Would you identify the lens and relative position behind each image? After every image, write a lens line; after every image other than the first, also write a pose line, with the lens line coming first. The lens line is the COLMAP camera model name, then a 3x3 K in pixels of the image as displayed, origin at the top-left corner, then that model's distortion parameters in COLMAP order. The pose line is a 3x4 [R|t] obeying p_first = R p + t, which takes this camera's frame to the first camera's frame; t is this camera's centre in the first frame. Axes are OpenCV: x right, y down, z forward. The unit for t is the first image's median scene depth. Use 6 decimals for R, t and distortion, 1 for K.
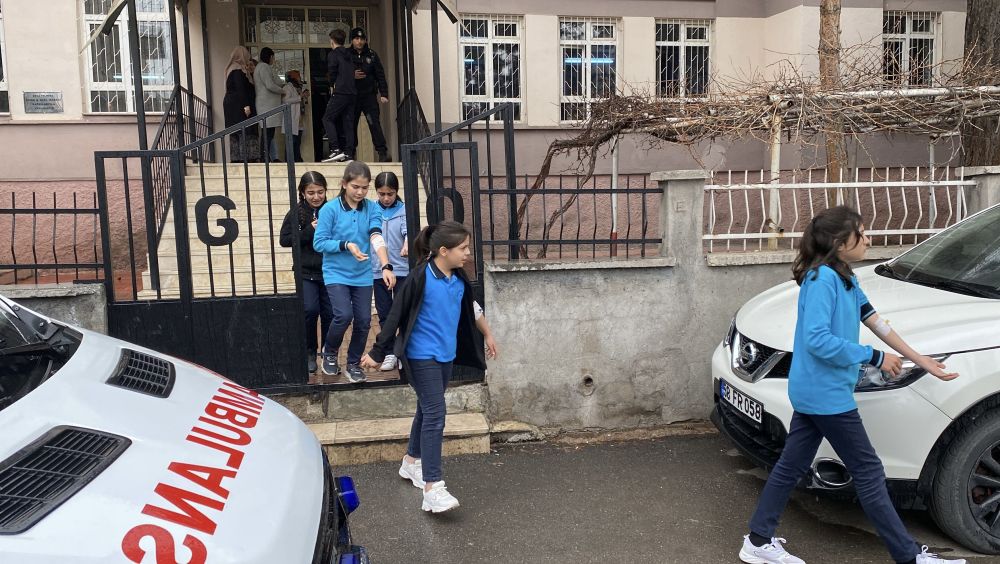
lens RADIAL K [[842.2, 0, 502.6], [0, 842.2, 285.8], [0, 0, 1]] dist [0.040059, -0.055340]
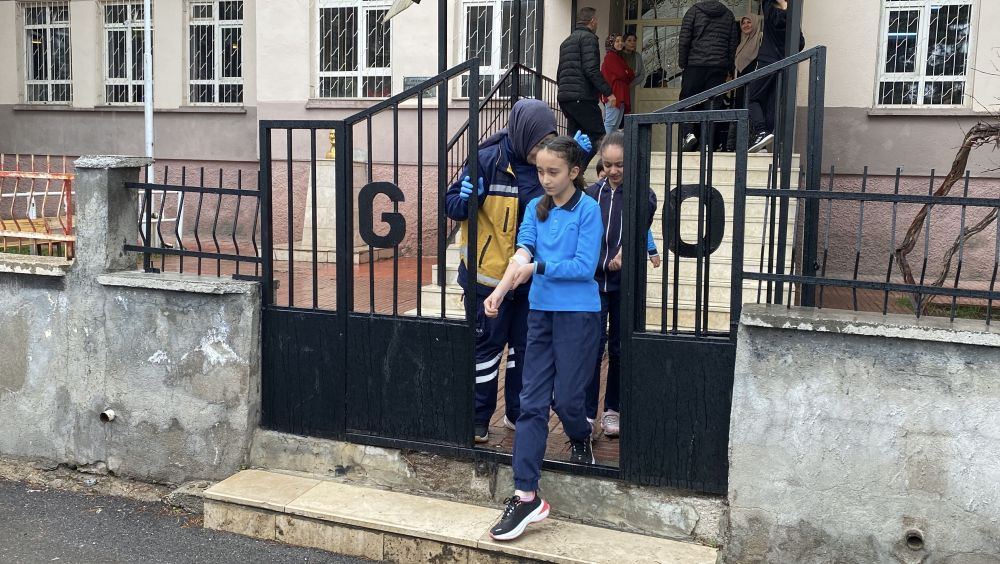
lens RADIAL K [[842.2, 0, 497.5], [0, 842.2, 274.7], [0, 0, 1]] dist [0.040059, -0.055340]
pose [[0.866848, 0.095737, -0.489294, 0.121939], [-0.100129, 0.994825, 0.017260, -0.044468], [0.488414, 0.034030, 0.871948, 0.376650]]
